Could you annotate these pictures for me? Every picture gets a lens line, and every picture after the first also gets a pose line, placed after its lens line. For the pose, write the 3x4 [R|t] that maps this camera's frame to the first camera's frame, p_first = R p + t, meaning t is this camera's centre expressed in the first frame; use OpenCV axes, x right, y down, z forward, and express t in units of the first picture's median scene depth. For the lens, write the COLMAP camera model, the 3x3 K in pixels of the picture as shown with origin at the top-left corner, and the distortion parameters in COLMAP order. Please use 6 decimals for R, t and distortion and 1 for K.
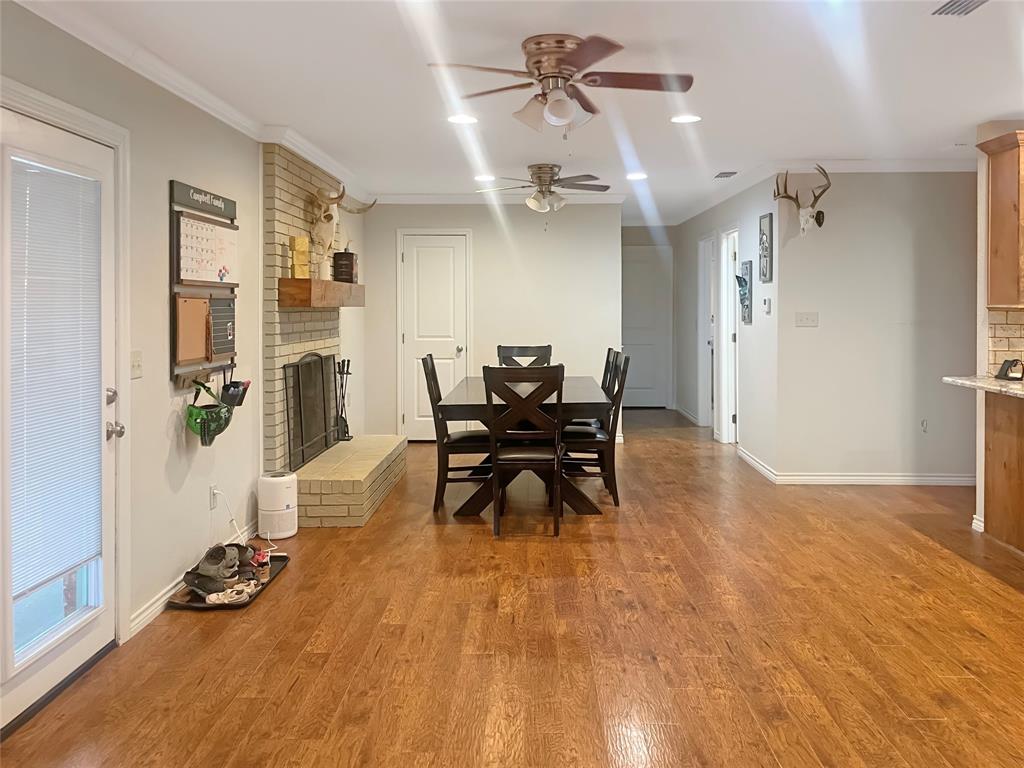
lens RADIAL K [[762.8, 0, 512.0], [0, 762.8, 384.0], [0, 0, 1]] dist [0.001784, 0.000769]
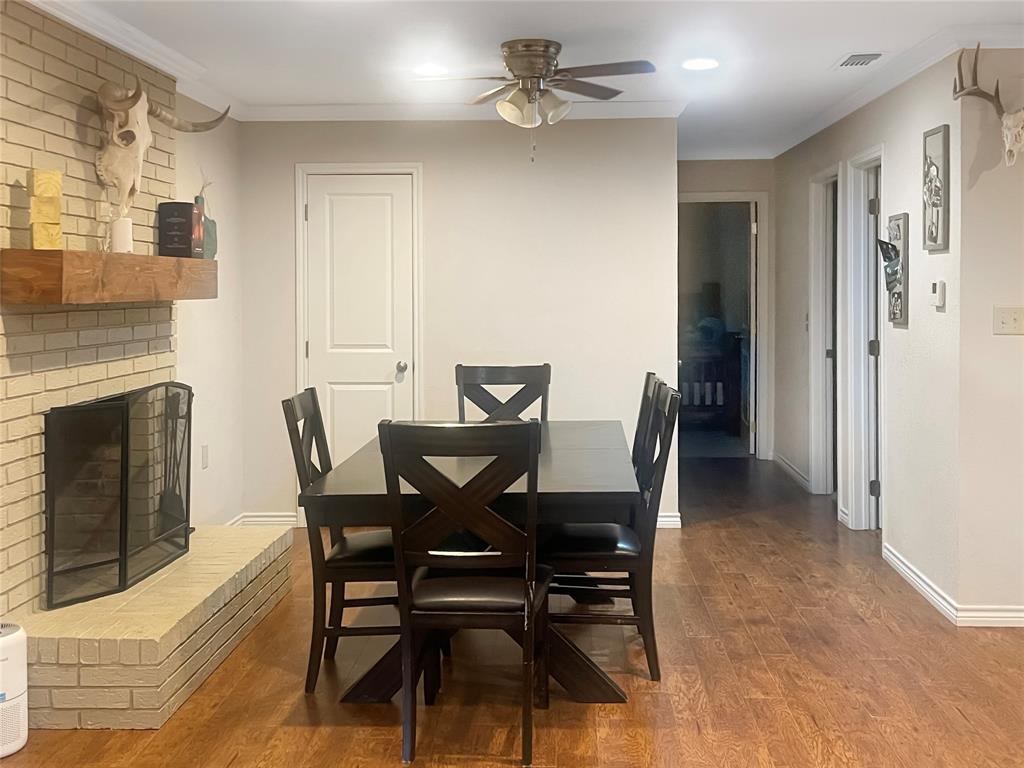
lens RADIAL K [[1069.5, 0, 518.2], [0, 1069.5, 389.2], [0, 0, 1]] dist [0.005173, -0.010063]
pose [[0.999663, -0.000888, -0.025952, 0.057727], [0.000771, 0.999989, -0.004552, -0.034431], [0.025956, 0.004530, 0.999653, 0.243512]]
